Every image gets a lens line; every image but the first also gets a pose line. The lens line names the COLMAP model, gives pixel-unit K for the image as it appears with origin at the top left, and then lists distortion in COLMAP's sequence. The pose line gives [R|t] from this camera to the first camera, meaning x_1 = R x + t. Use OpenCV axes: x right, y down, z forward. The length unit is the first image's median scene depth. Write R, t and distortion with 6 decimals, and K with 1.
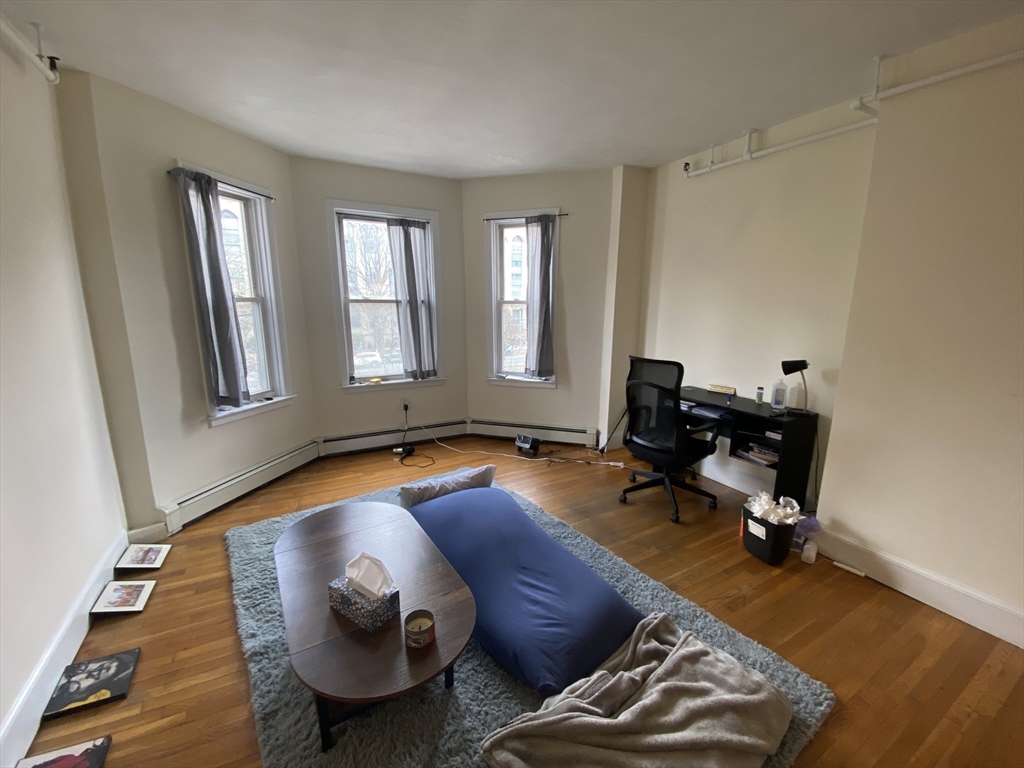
lens RADIAL K [[413.6, 0, 506.4], [0, 413.6, 381.5], [0, 0, 1]] dist [0.037372, -0.028300]
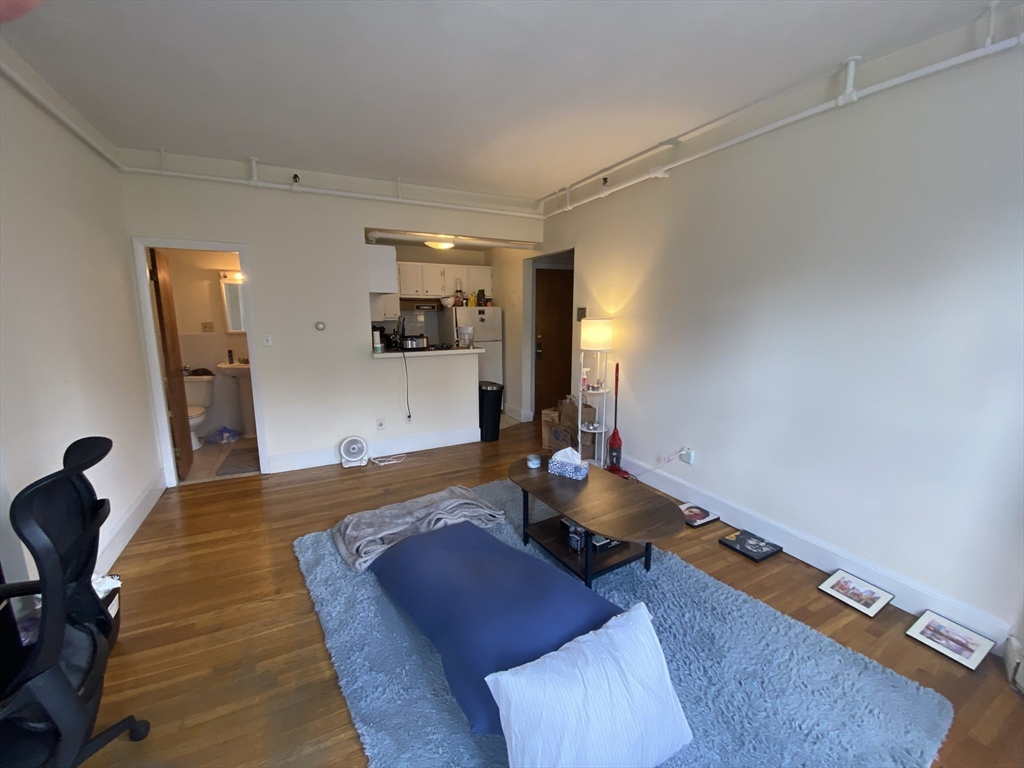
lens RADIAL K [[413.6, 0, 506.4], [0, 413.6, 381.5], [0, 0, 1]] dist [0.037372, -0.028300]
pose [[-0.999903, -0.008796, 0.010765, -0.032724], [-0.004290, 0.931818, 0.362901, -0.215832], [-0.013223, 0.362819, -0.931766, 1.109654]]
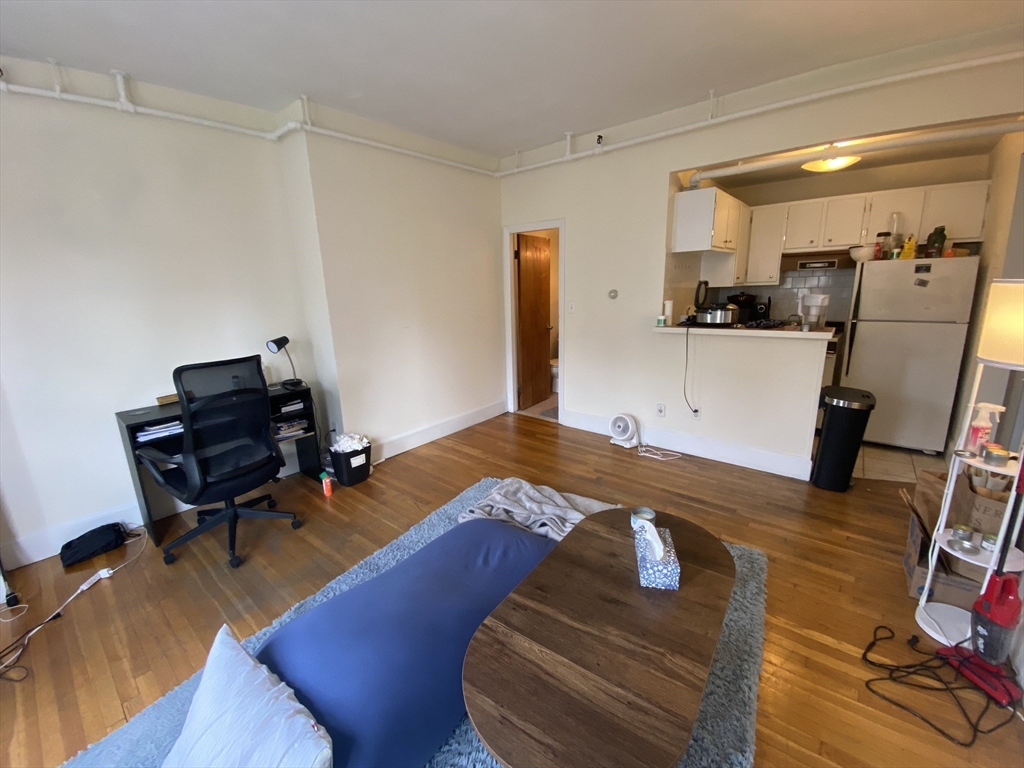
lens RADIAL K [[414.9, 0, 514.0], [0, 414.9, 382.5], [0, 0, 1]] dist [0.027951, -0.023374]
pose [[-0.375163, -0.209081, 0.903072, -0.451961], [0.214925, 0.928062, 0.304153, -0.113890], [-0.901699, 0.308199, -0.303237, 0.639402]]
